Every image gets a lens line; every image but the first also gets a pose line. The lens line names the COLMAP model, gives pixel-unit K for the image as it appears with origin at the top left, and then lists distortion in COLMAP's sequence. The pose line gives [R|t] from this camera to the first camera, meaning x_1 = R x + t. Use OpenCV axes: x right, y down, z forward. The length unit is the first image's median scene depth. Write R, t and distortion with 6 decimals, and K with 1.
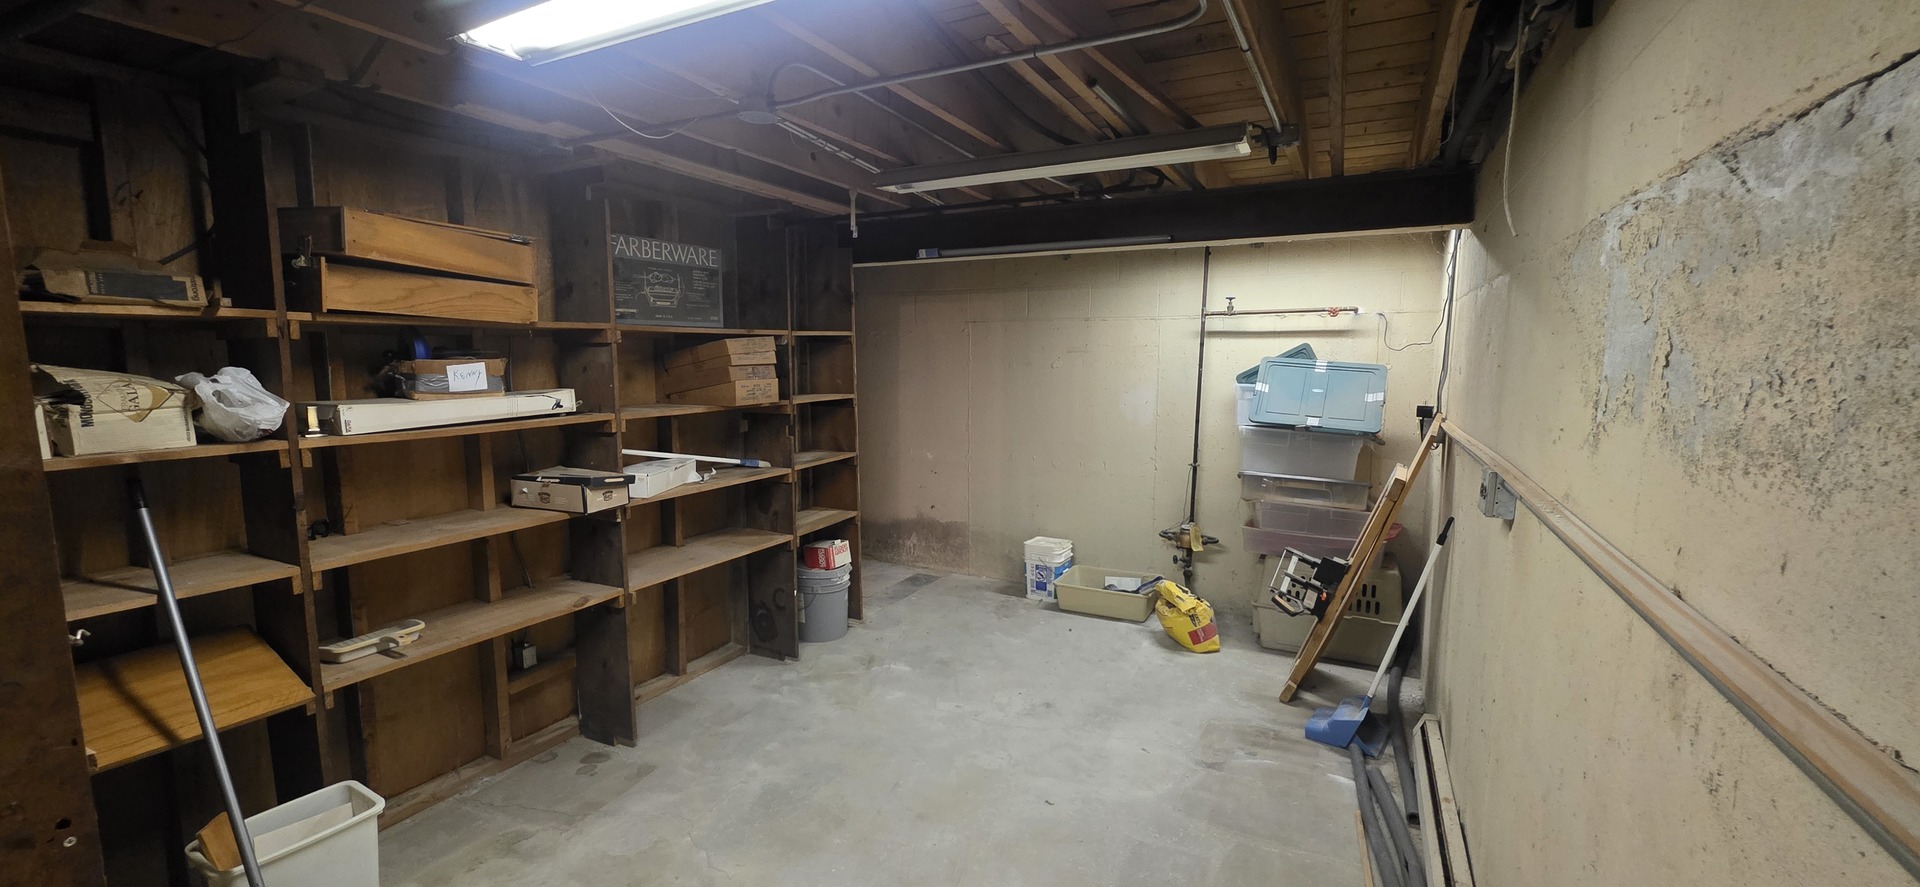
lens RADIAL K [[766.6, 0, 963.6], [0, 766.6, 441.9], [0, 0, 1]] dist [0.001422, -0.000066]
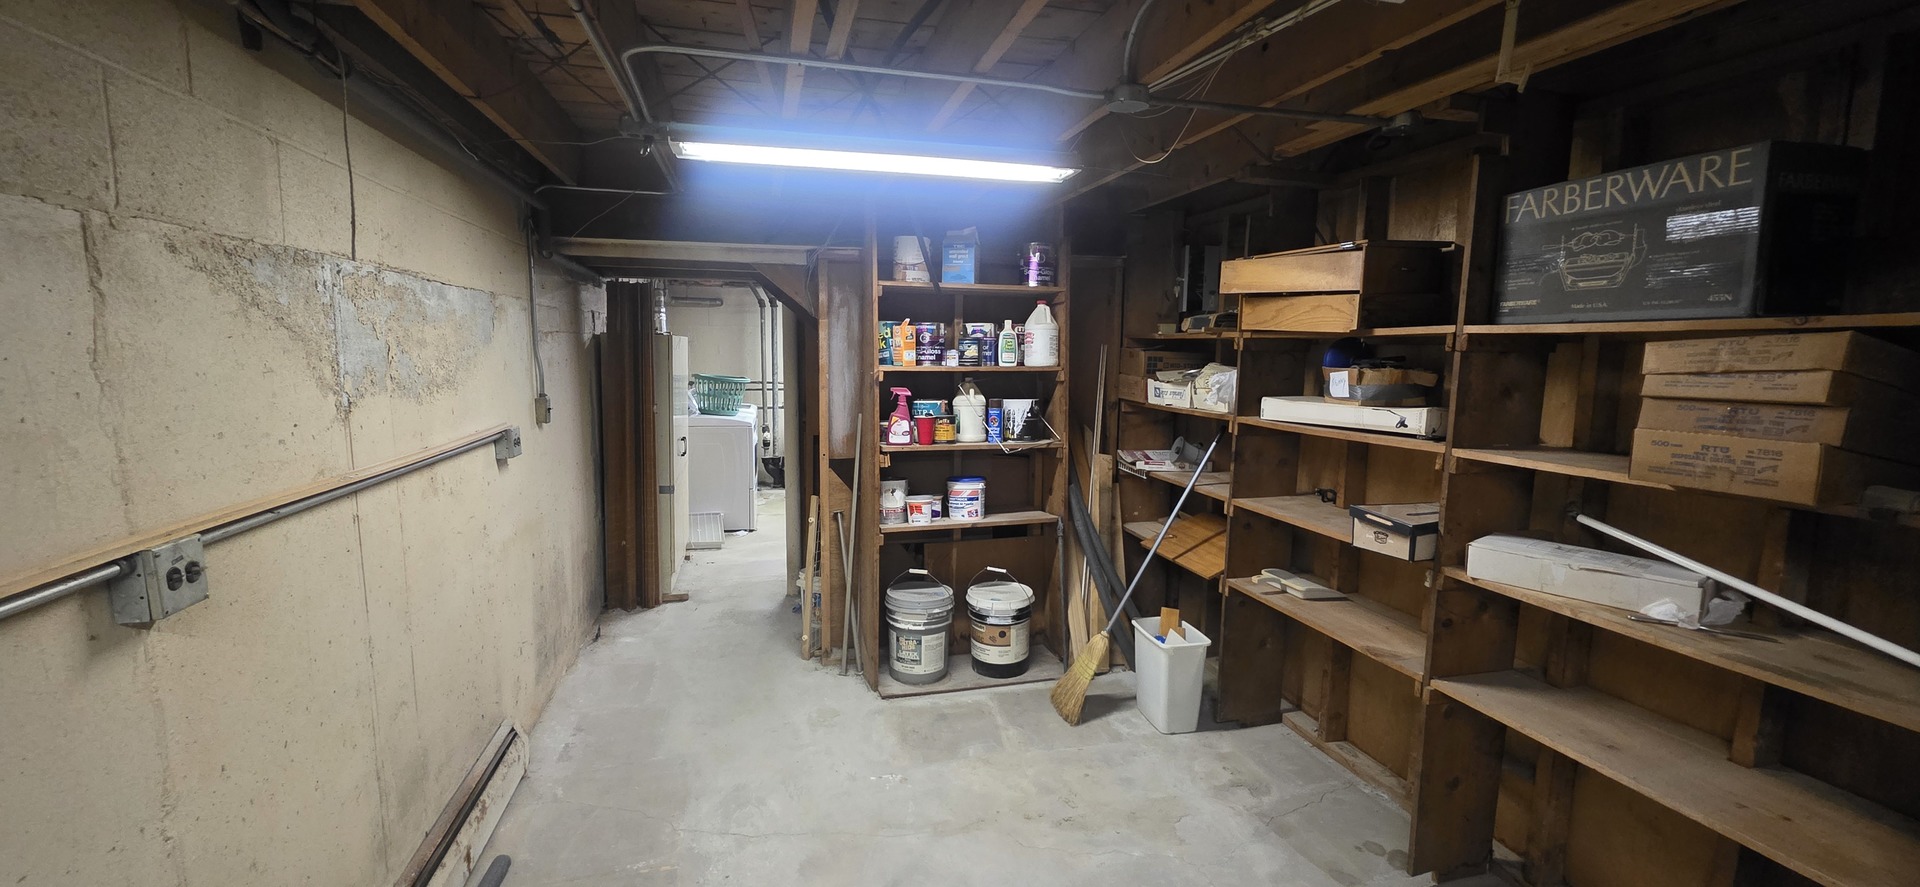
lens RADIAL K [[766.6, 0, 965.6], [0, 766.6, 445.5], [0, 0, 1]] dist [0.001422, -0.000066]
pose [[-0.738709, 0.072051, -0.670162, 0.415474], [-0.093060, 0.973846, 0.207279, -0.157335], [0.667569, 0.215484, -0.712684, 1.290391]]
